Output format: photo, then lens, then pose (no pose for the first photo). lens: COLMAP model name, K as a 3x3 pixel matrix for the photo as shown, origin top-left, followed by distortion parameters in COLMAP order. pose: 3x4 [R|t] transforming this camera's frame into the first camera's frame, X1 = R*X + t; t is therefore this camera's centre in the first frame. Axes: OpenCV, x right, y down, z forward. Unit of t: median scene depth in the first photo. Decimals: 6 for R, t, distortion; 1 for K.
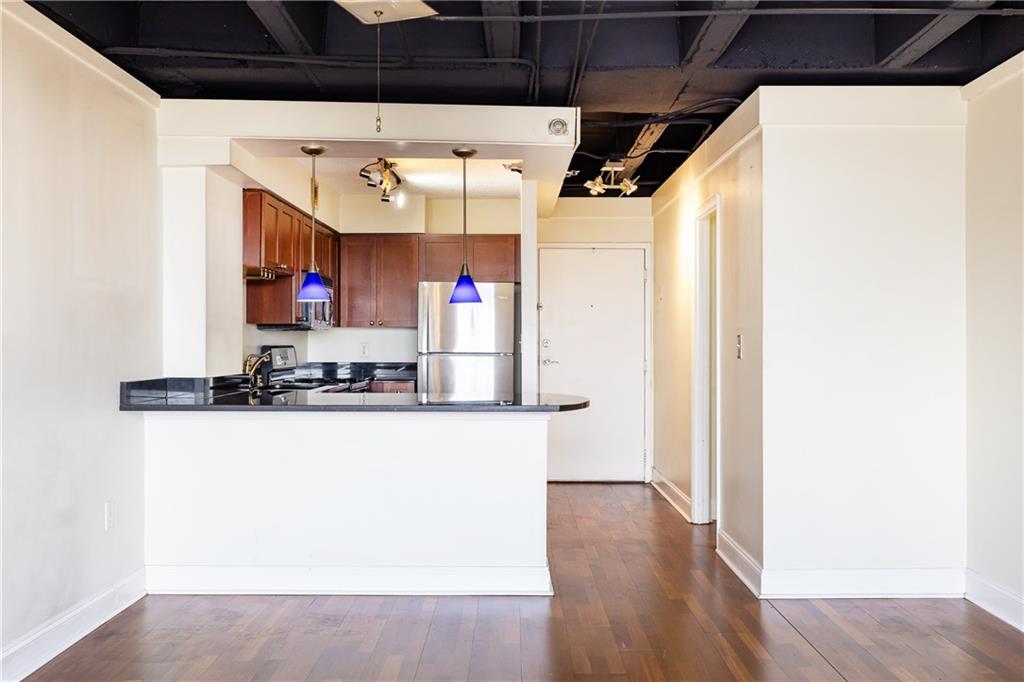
lens RADIAL K [[995.9, 0, 494.8], [0, 995.9, 336.1], [0, 0, 1]] dist [0.020572, 0.000000]
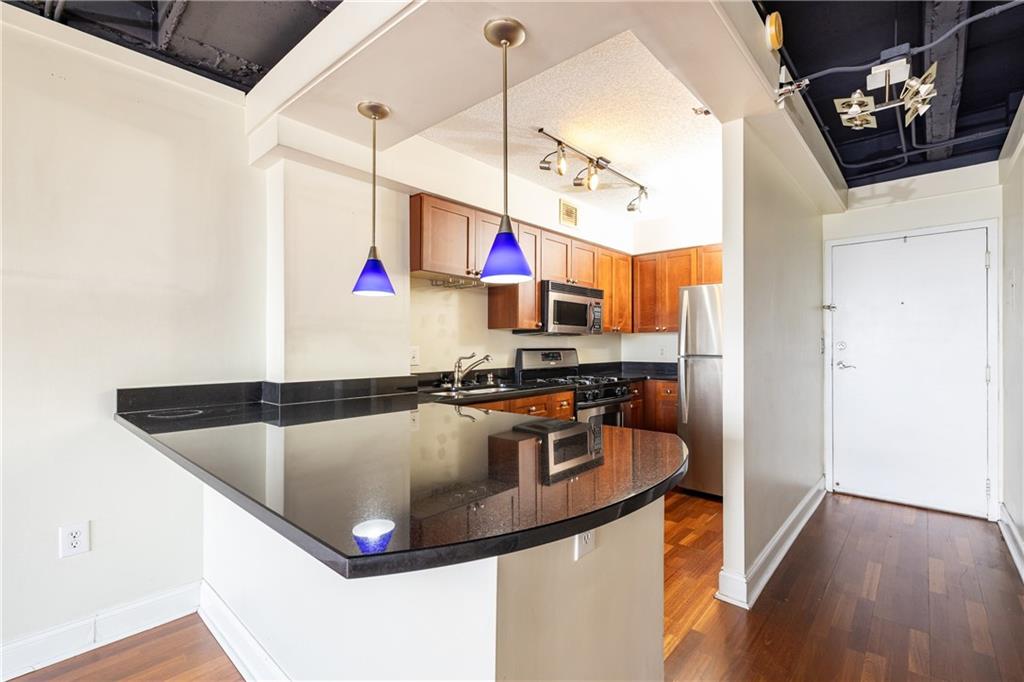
lens RADIAL K [[433.3, 0, 565.7], [0, 433.3, 344.4], [0, 0, 1]] dist [0.001833, -0.000403]
pose [[0.781369, -0.006099, -0.624040, 0.128749], [0.006174, 0.999979, -0.002043, 0.006232], [0.624039, -0.002256, 0.781390, 0.639963]]
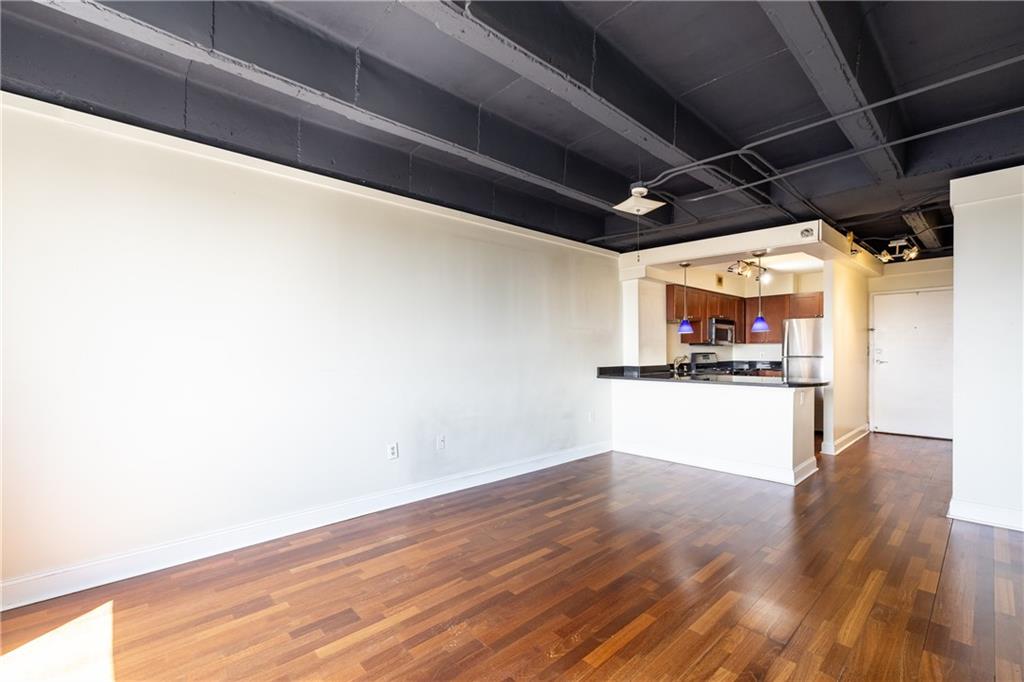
lens RADIAL K [[433.3, 0, 515.1], [0, 433.3, 359.8], [0, 0, 1]] dist [0.001833, -0.000403]
pose [[0.688842, 0.007623, -0.724872, 0.199405], [0.011313, 0.999710, 0.021264, -0.000009], [0.724823, -0.022848, 0.688556, 0.042952]]
